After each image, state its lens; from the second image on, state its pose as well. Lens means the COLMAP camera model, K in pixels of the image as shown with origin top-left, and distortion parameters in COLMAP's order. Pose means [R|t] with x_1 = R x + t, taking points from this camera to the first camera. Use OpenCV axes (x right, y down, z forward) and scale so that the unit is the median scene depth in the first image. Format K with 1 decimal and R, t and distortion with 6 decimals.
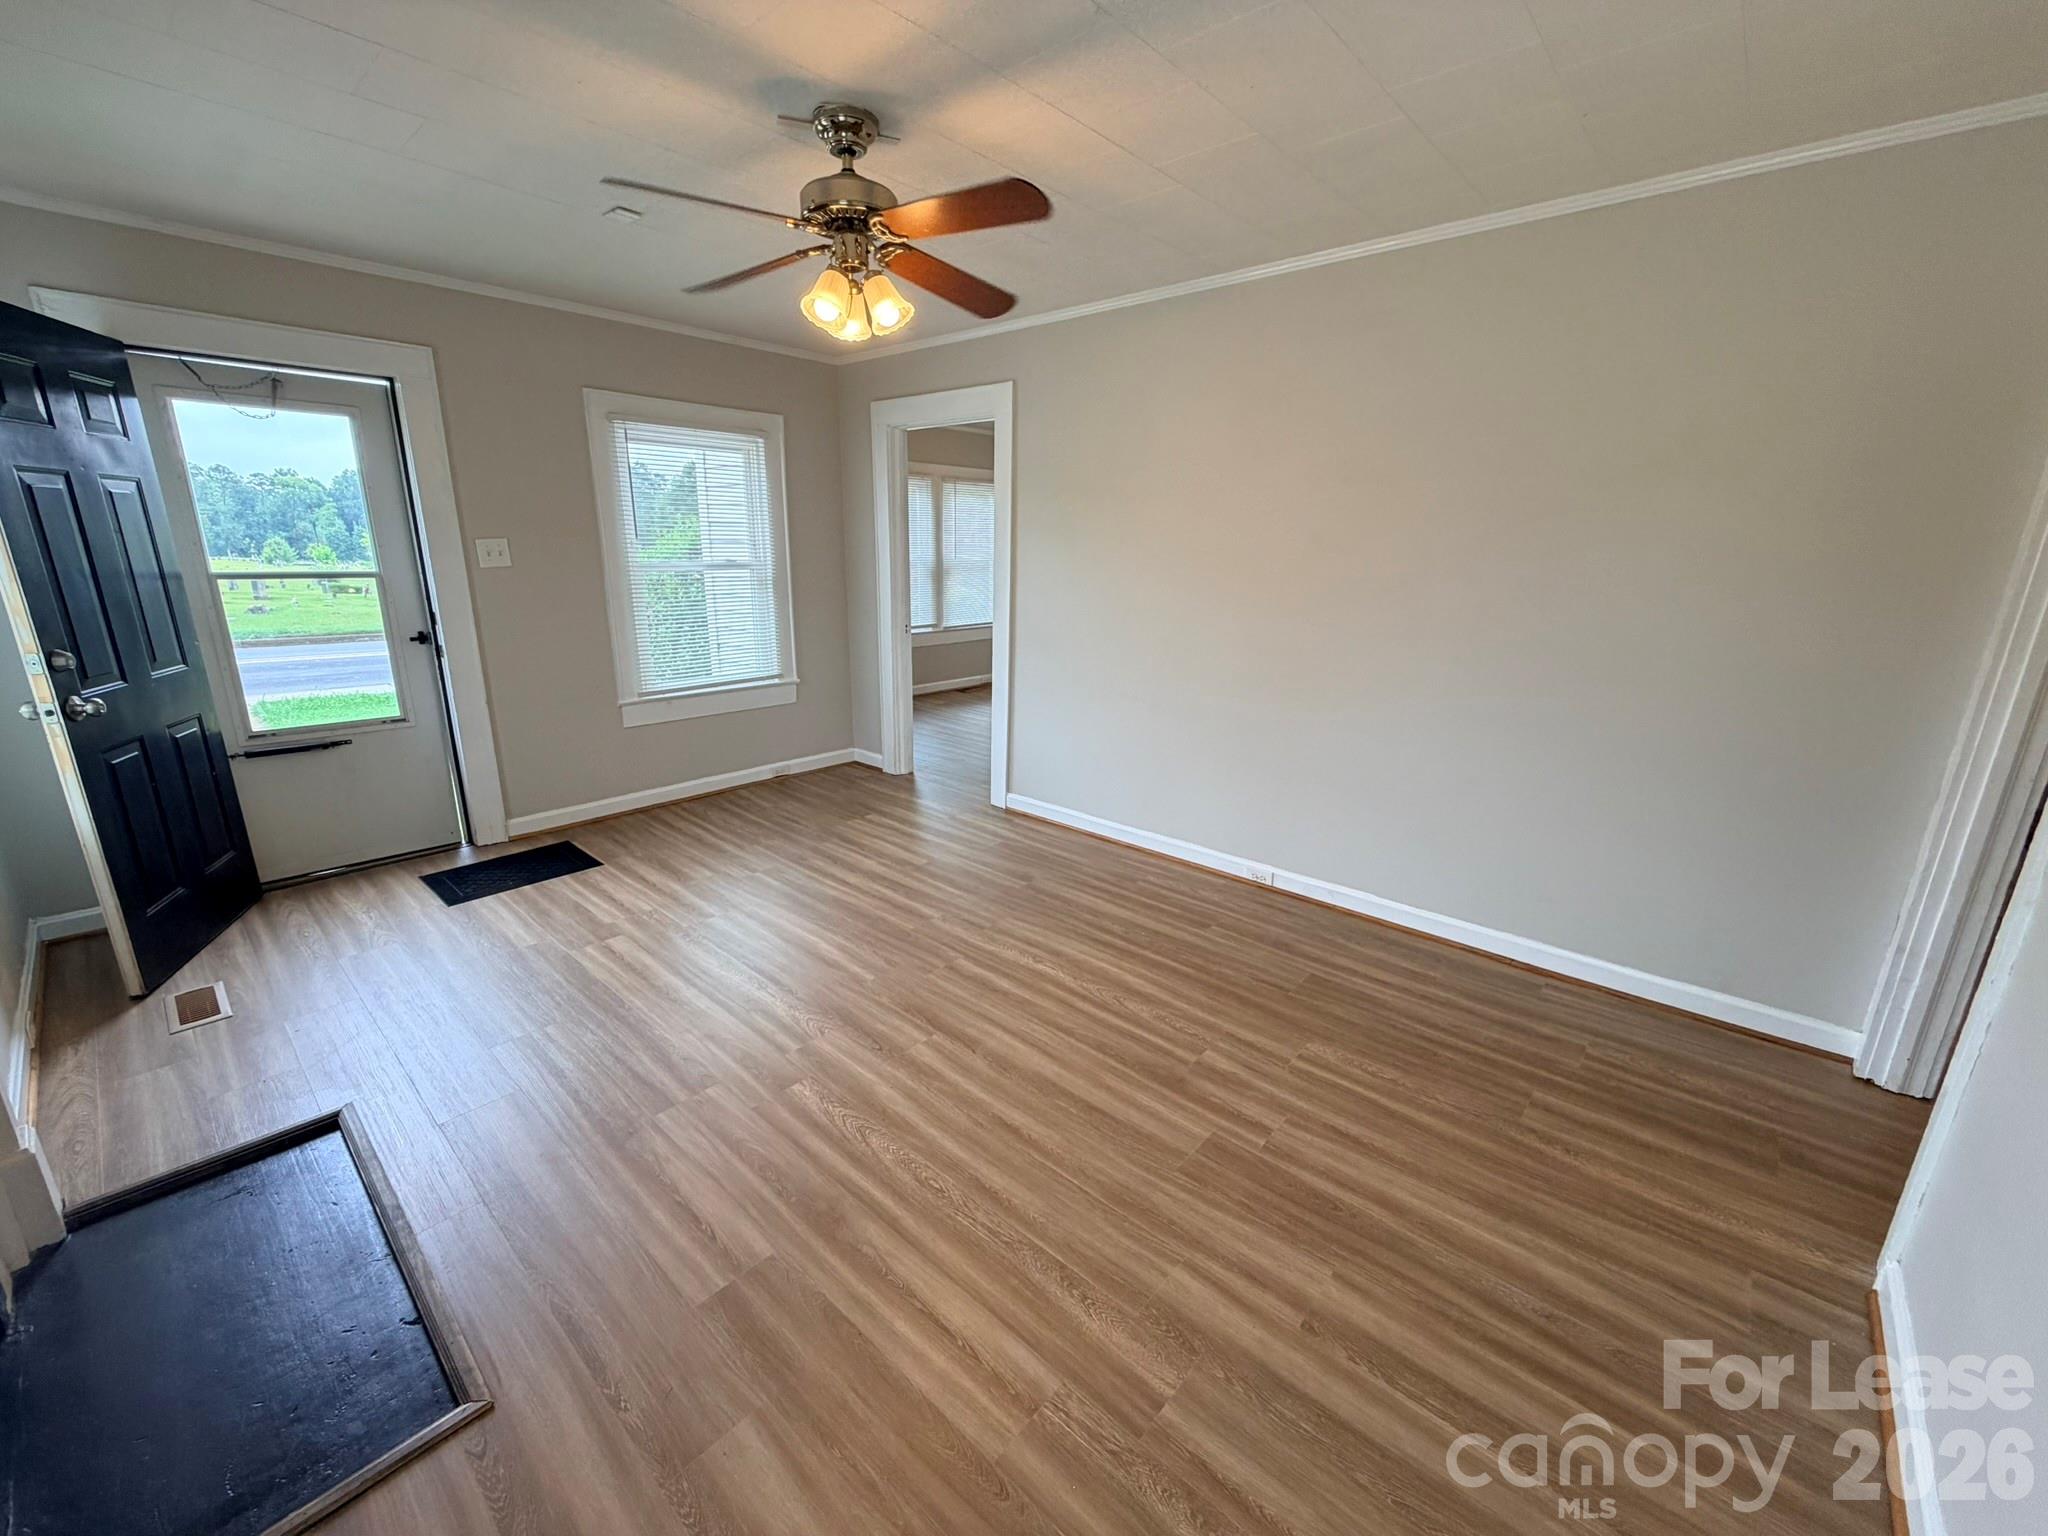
lens RADIAL K [[818.4, 0, 1016.3], [0, 818.4, 767.9], [0, 0, 1]] dist [-0.000237, 0.000086]
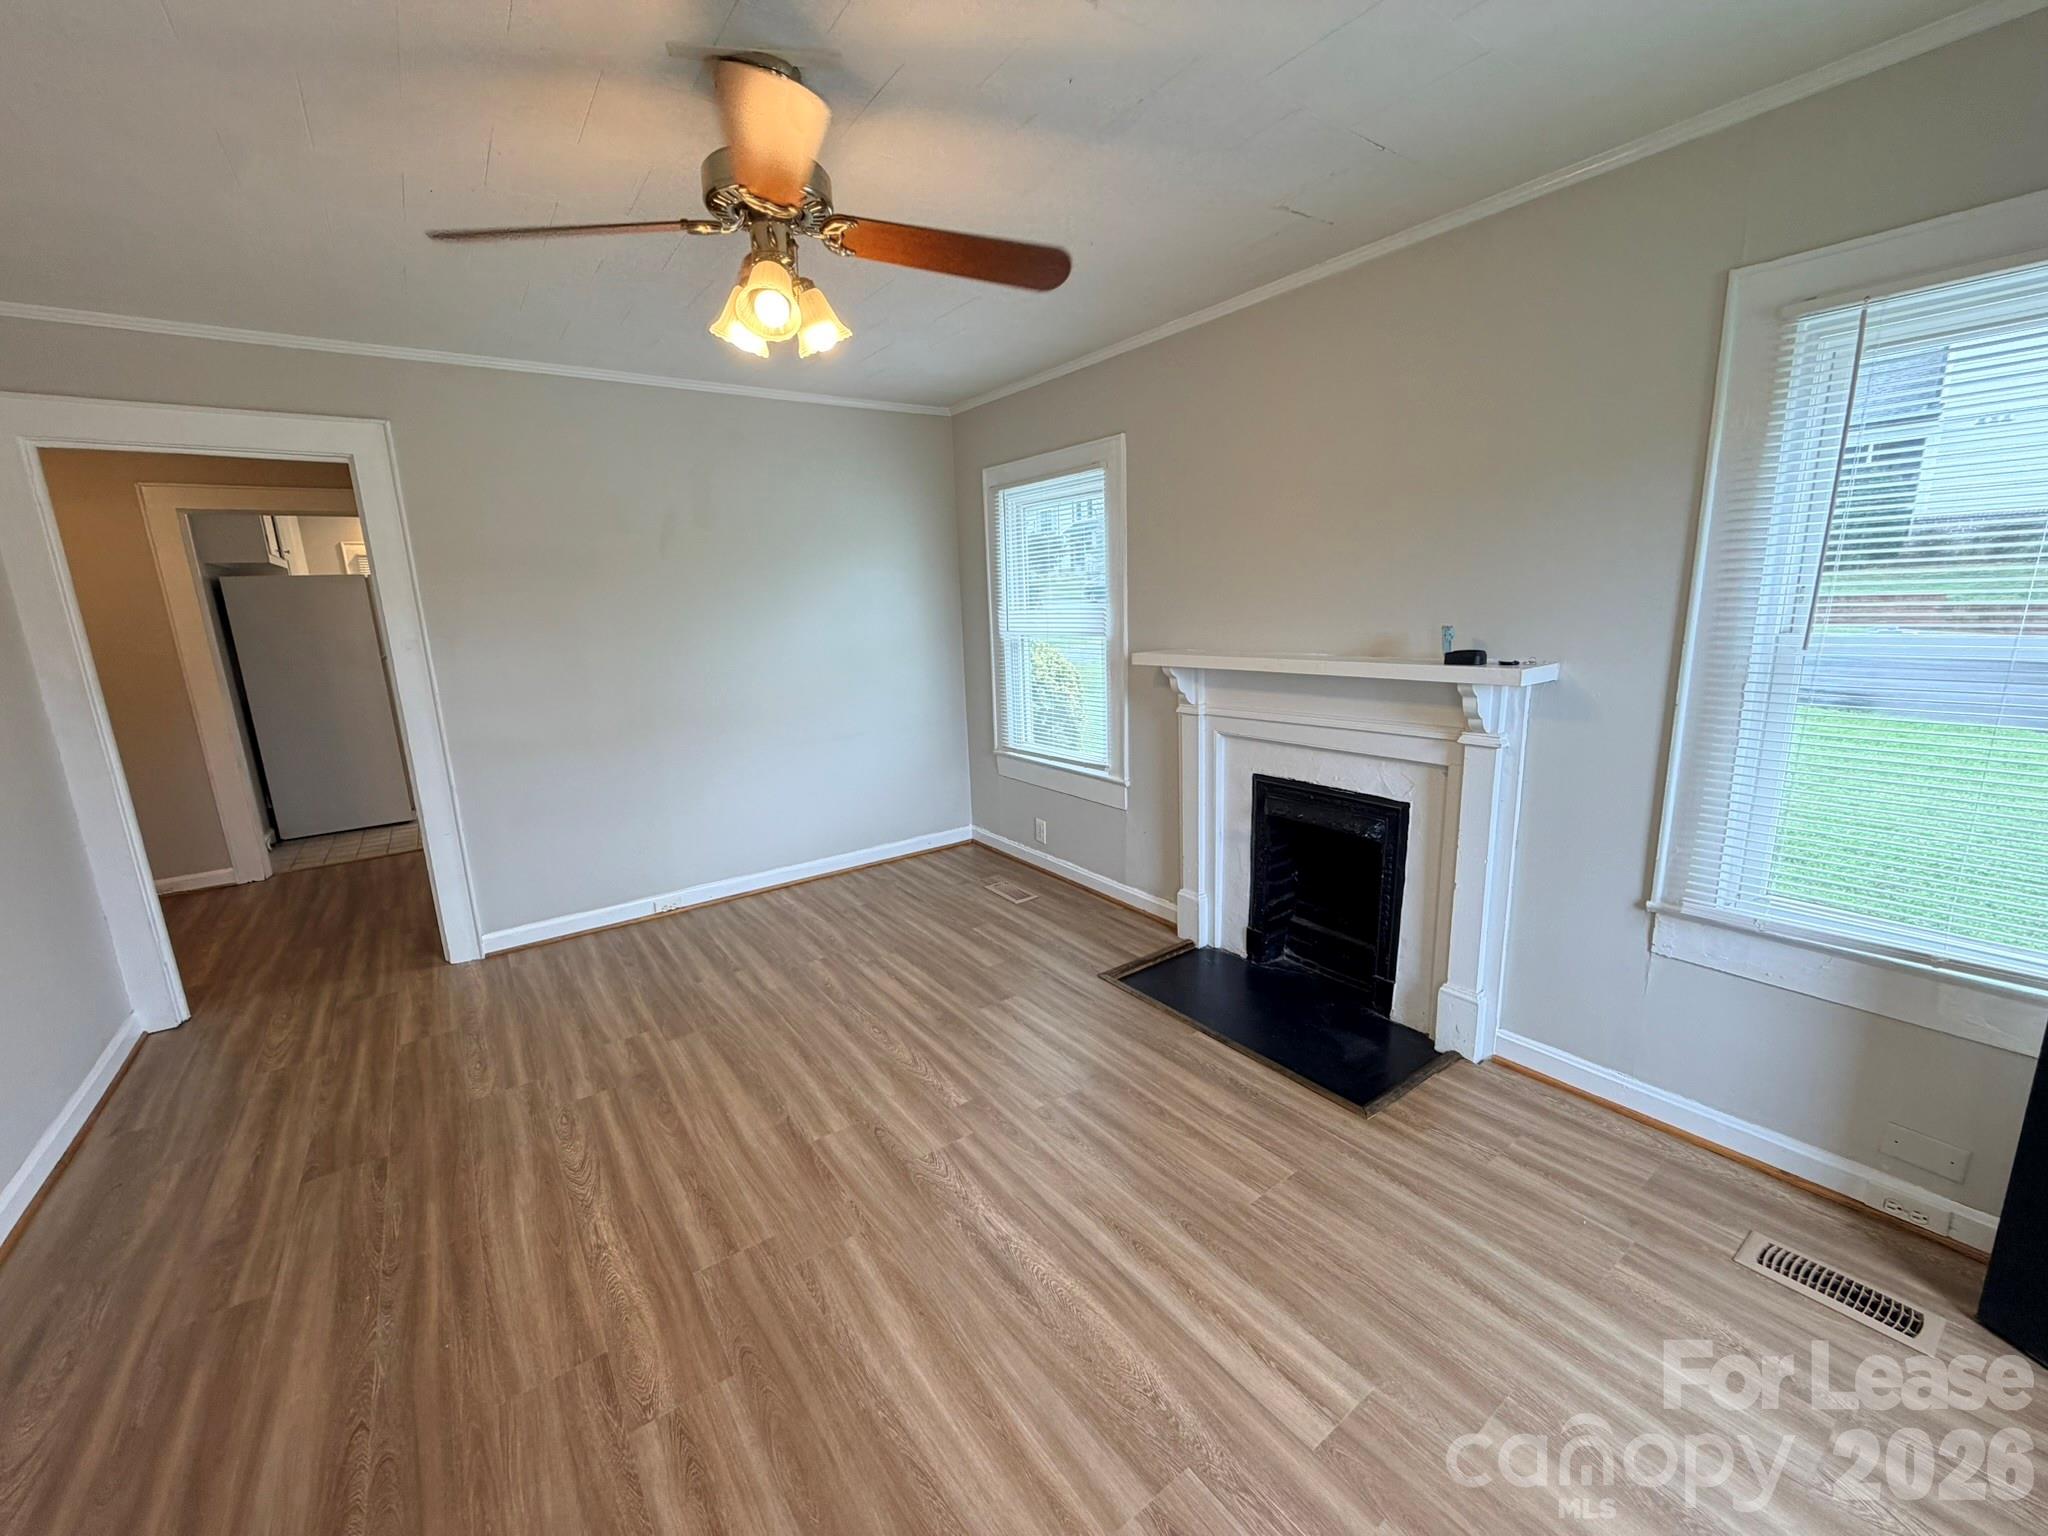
lens RADIAL K [[818.4, 0, 1016.3], [0, 818.4, 767.9], [0, 0, 1]] dist [-0.000237, 0.000086]
pose [[-0.976914, -0.022765, 0.212417, -0.560336], [0.078699, 0.886033, 0.456895, -0.492476], [-0.198610, 0.463064, -0.863786, 1.725078]]
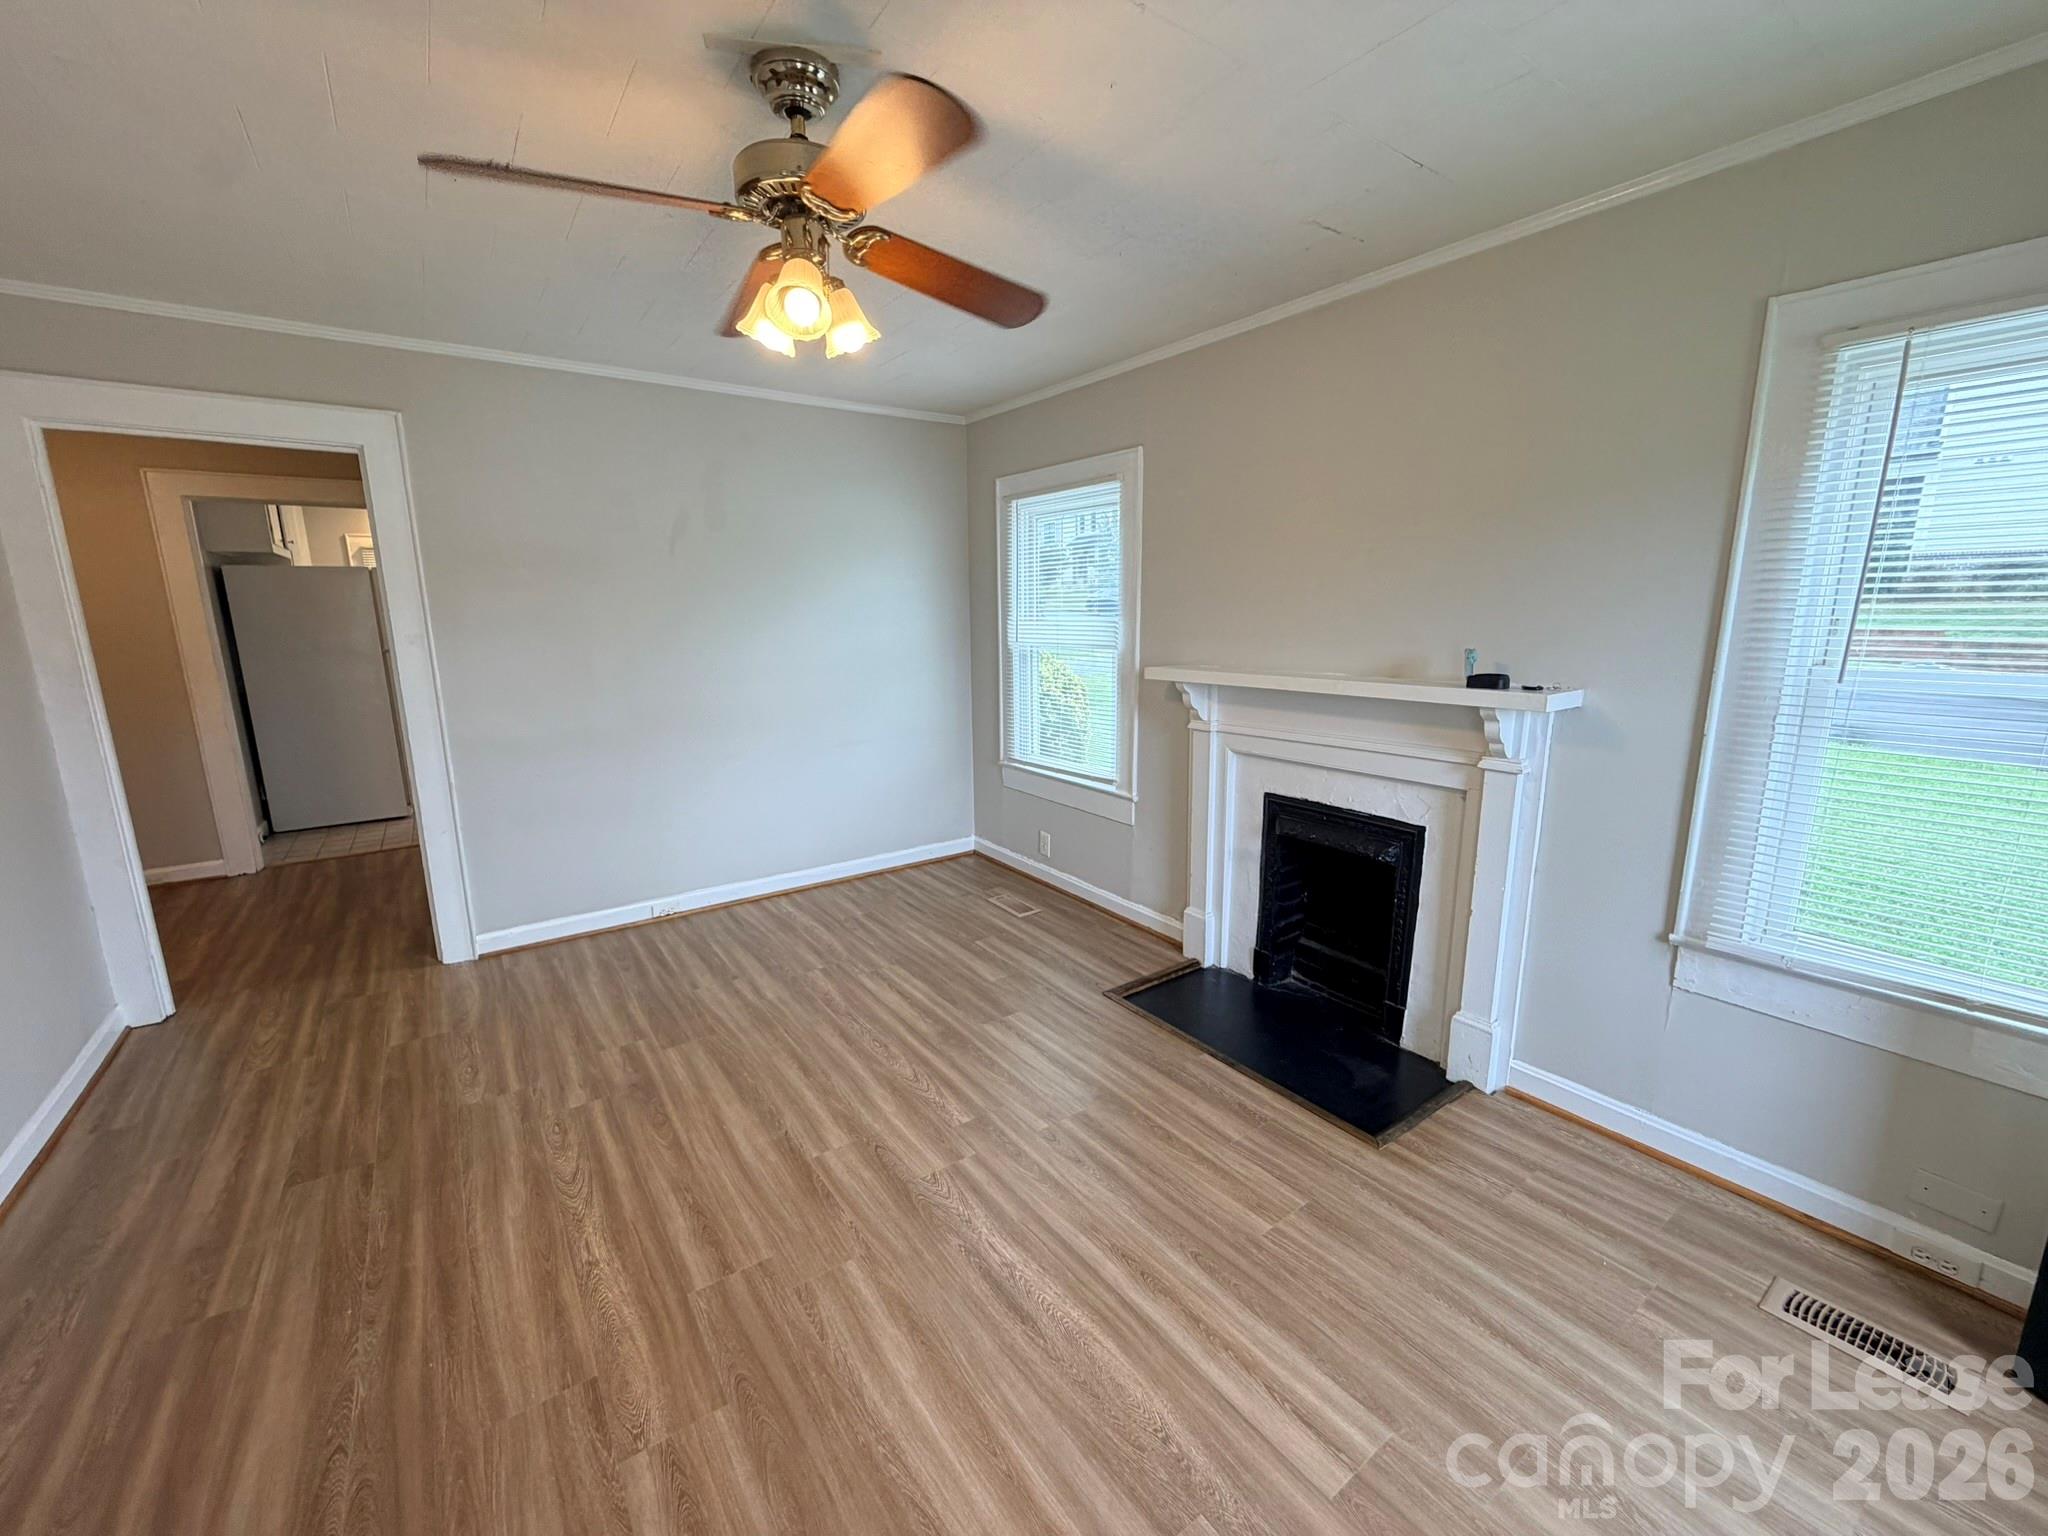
lens RADIAL K [[818.4, 0, 1016.3], [0, 818.4, 767.9], [0, 0, 1]] dist [-0.000237, 0.000086]
pose [[-0.976883, -0.046279, 0.208707, -0.535323], [0.052928, 0.893532, 0.445870, -0.488362], [-0.207121, 0.446609, -0.870426, 1.712666]]
